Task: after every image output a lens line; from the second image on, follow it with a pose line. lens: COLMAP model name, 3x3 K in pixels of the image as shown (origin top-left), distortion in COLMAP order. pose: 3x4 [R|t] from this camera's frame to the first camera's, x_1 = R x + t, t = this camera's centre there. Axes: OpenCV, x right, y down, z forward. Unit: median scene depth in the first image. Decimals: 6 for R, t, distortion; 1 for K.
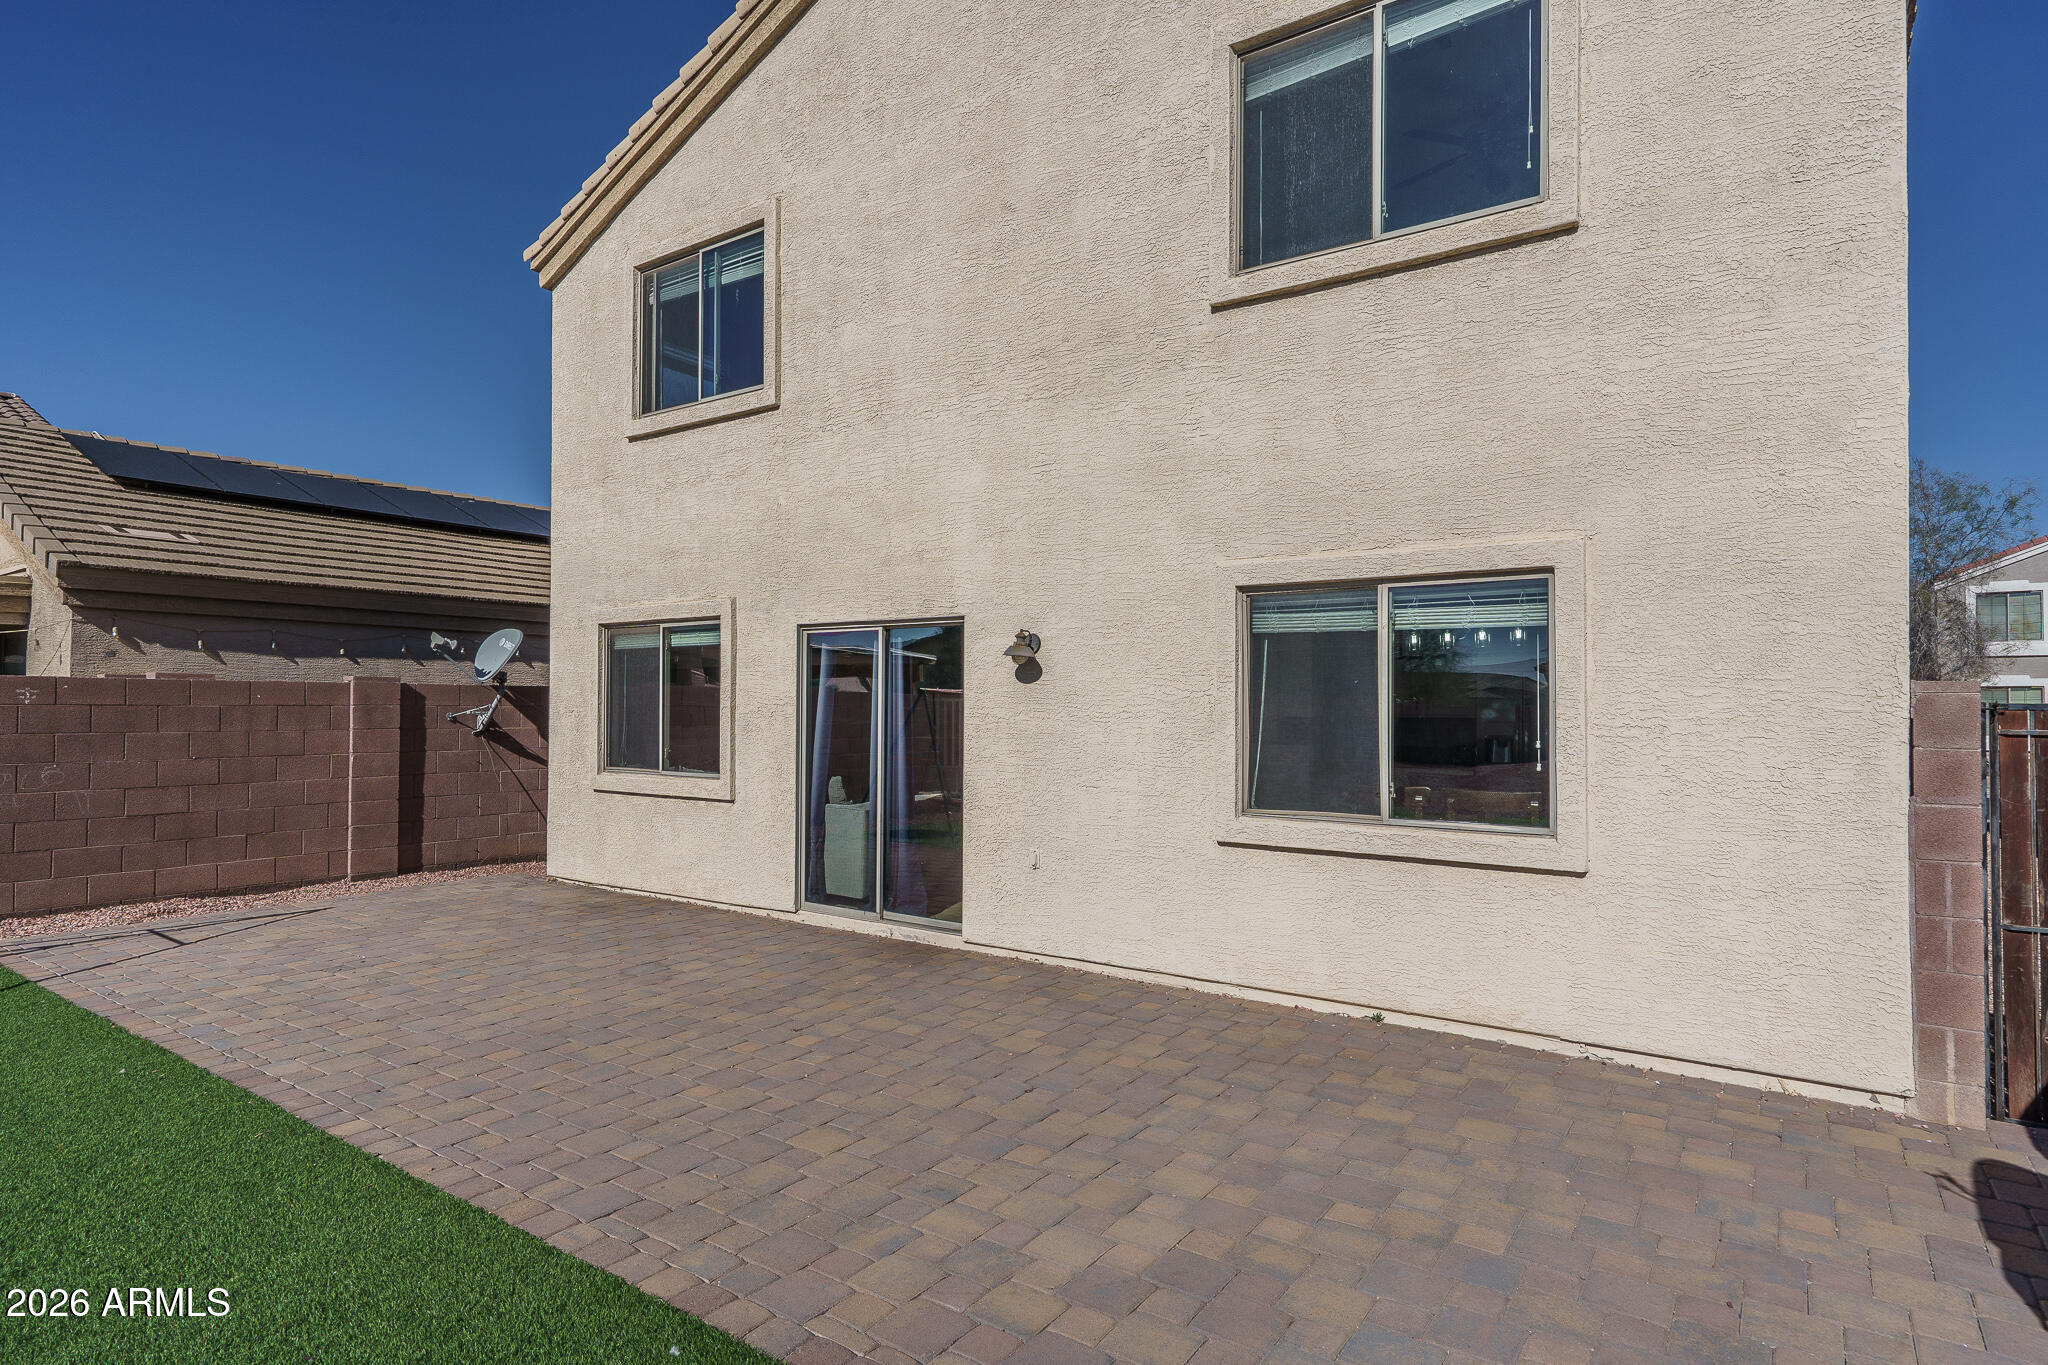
lens RADIAL K [[1095.4, 0, 1024.0], [0, 1095.4, 682.5], [0, 0, 1]] dist [-0.003109, 0.000273]
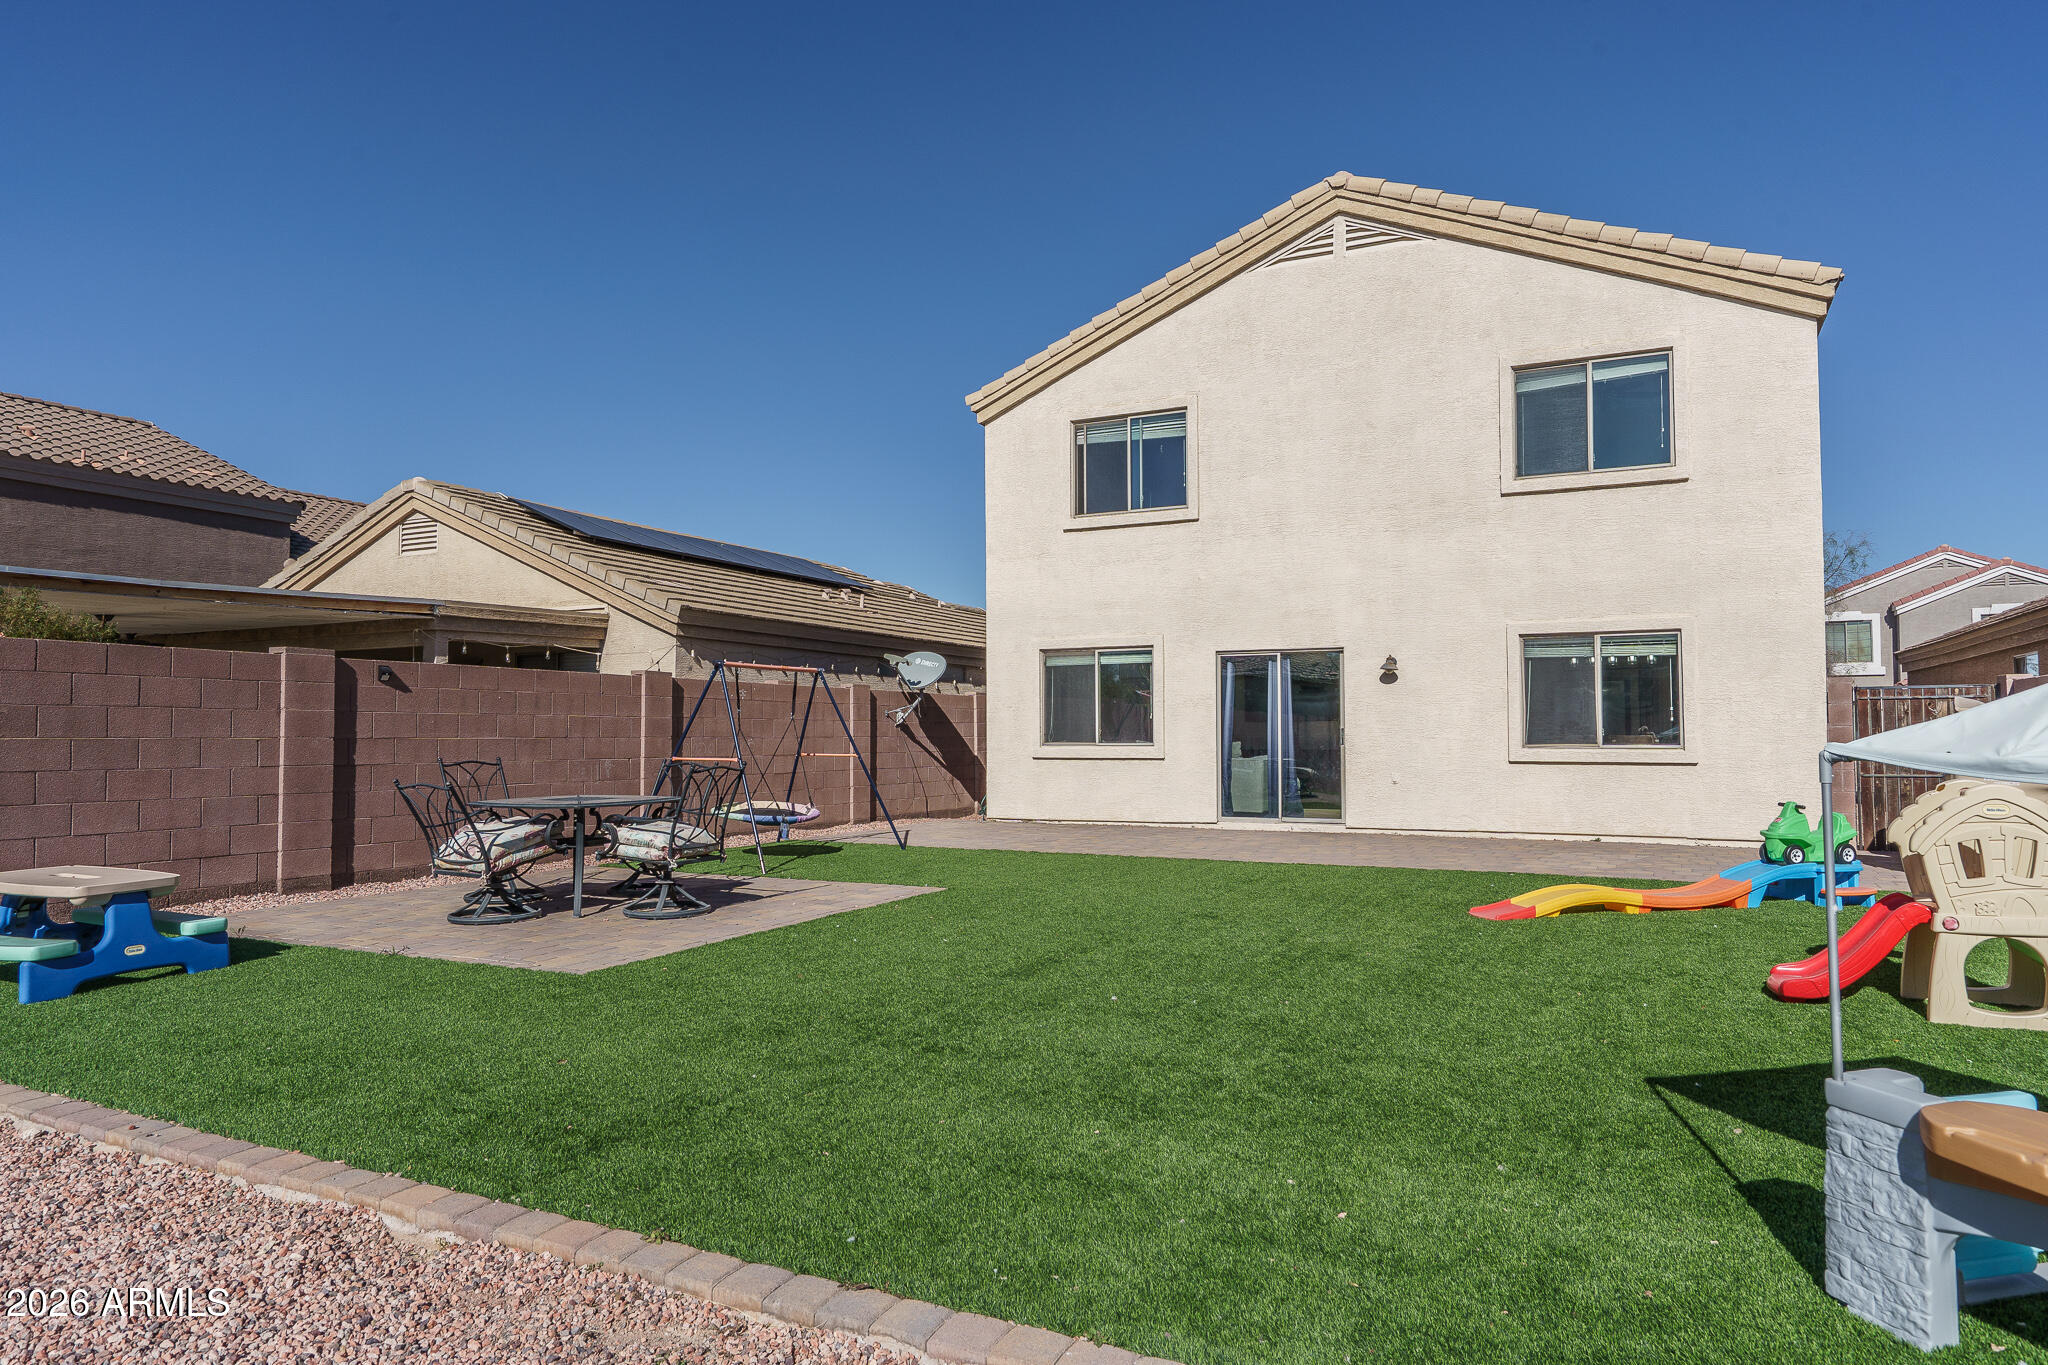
lens RADIAL K [[1325.8, 0, 980.2], [0, 1325.8, 677.6], [0, 0, 1]] dist [0.001398, 0.000383]
pose [[0.987539, -0.000023, 0.157372, -0.880429], [0.003980, 0.999684, -0.024829, 0.036684], [-0.157322, 0.025146, 0.987227, -0.943358]]
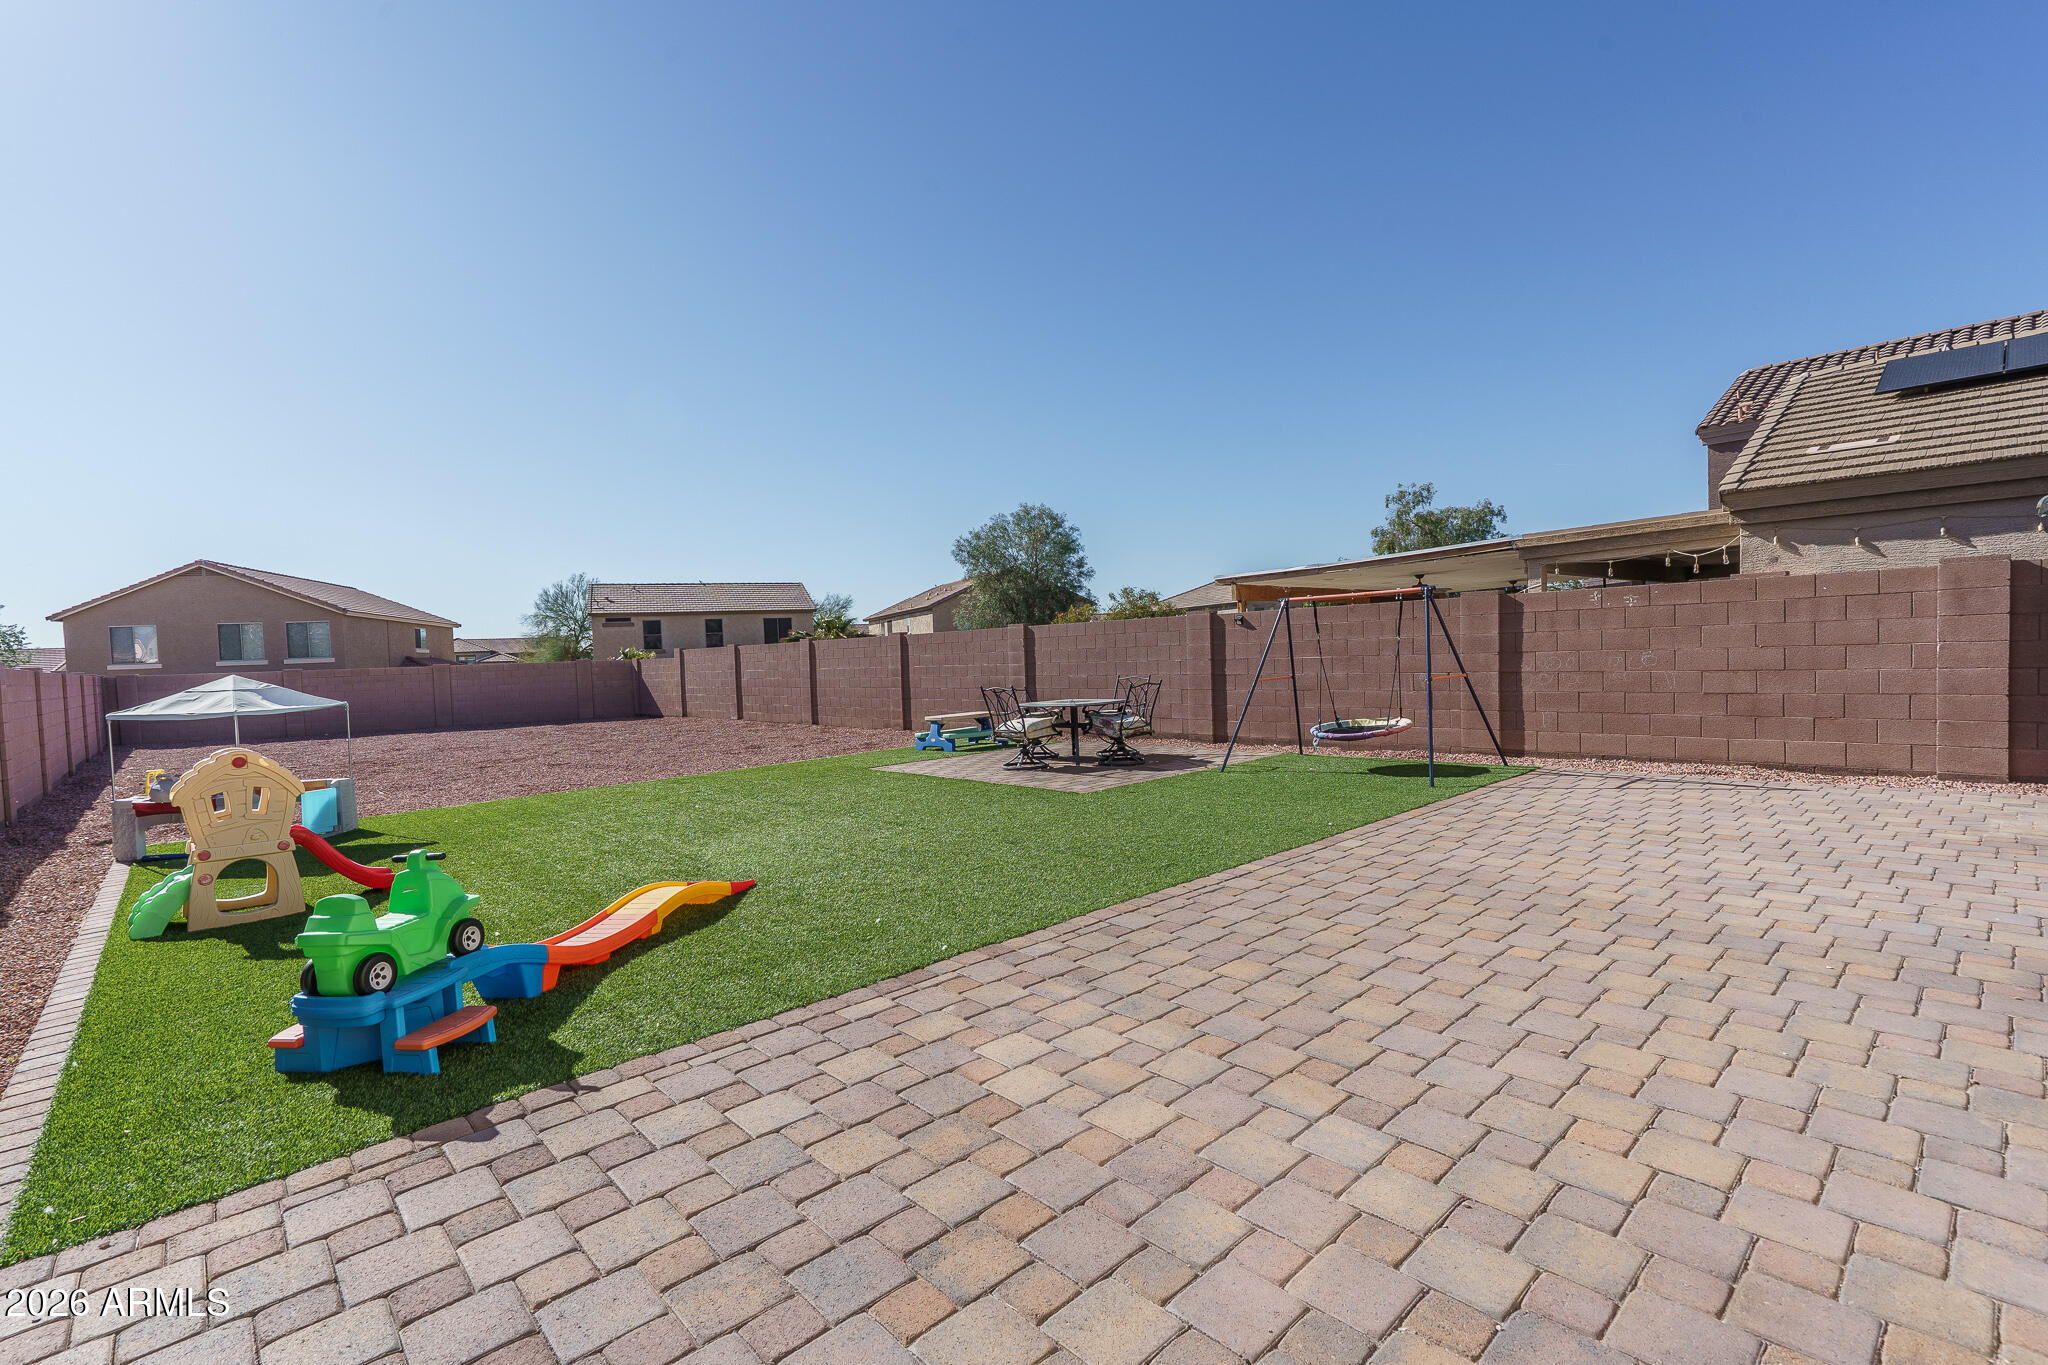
lens RADIAL K [[938.9, 0, 1024.0], [0, 938.9, 682.5], [0, 0, 1]] dist [0.002124, 0.000254]
pose [[-0.205839, 0.034623, -0.977973, 0.386703], [0.055427, 0.998182, 0.023672, 0.044050], [0.977015, -0.049333, -0.207384, 0.485122]]
